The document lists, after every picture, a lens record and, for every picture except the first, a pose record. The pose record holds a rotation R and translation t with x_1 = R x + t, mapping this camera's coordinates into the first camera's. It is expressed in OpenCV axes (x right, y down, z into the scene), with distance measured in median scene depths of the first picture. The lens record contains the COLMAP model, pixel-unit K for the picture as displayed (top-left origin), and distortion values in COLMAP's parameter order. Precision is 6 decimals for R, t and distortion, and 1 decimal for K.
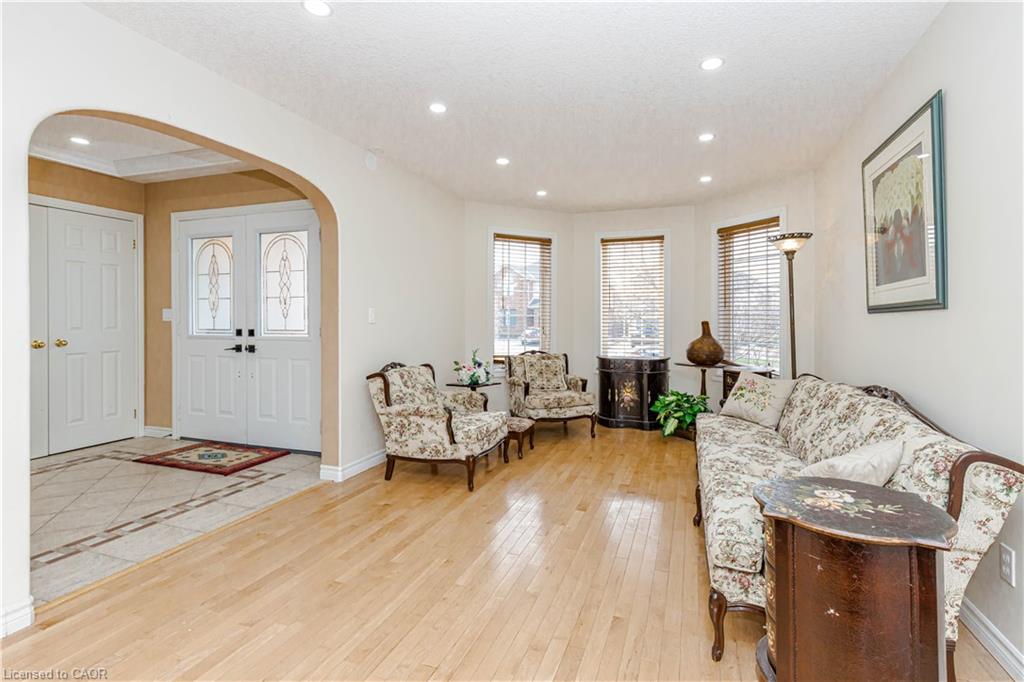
lens RADIAL K [[479.5, 0, 525.1], [0, 479.5, 320.5], [0, 0, 1]] dist [0.005557, -0.000027]
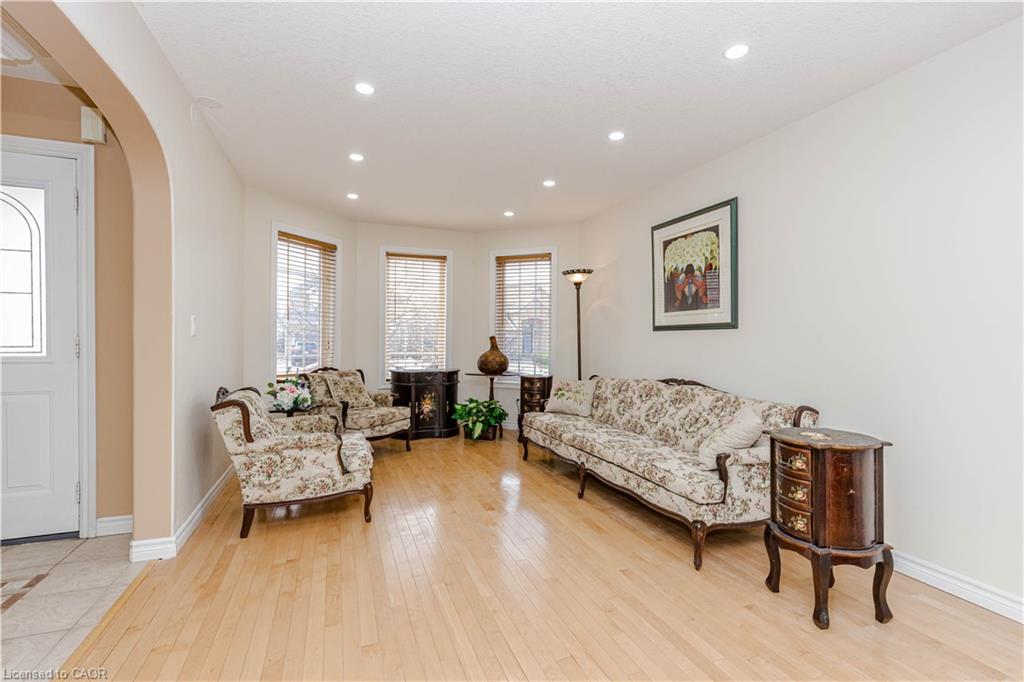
lens RADIAL K [[471.9, 0, 519.6], [0, 471.9, 346.5], [0, 0, 1]] dist [0.001705, -0.000134]
pose [[0.762020, -0.008660, 0.647496, -0.409495], [-0.005125, 0.999799, 0.019403, 0.005577], [-0.647533, -0.018104, 0.761822, 0.124823]]
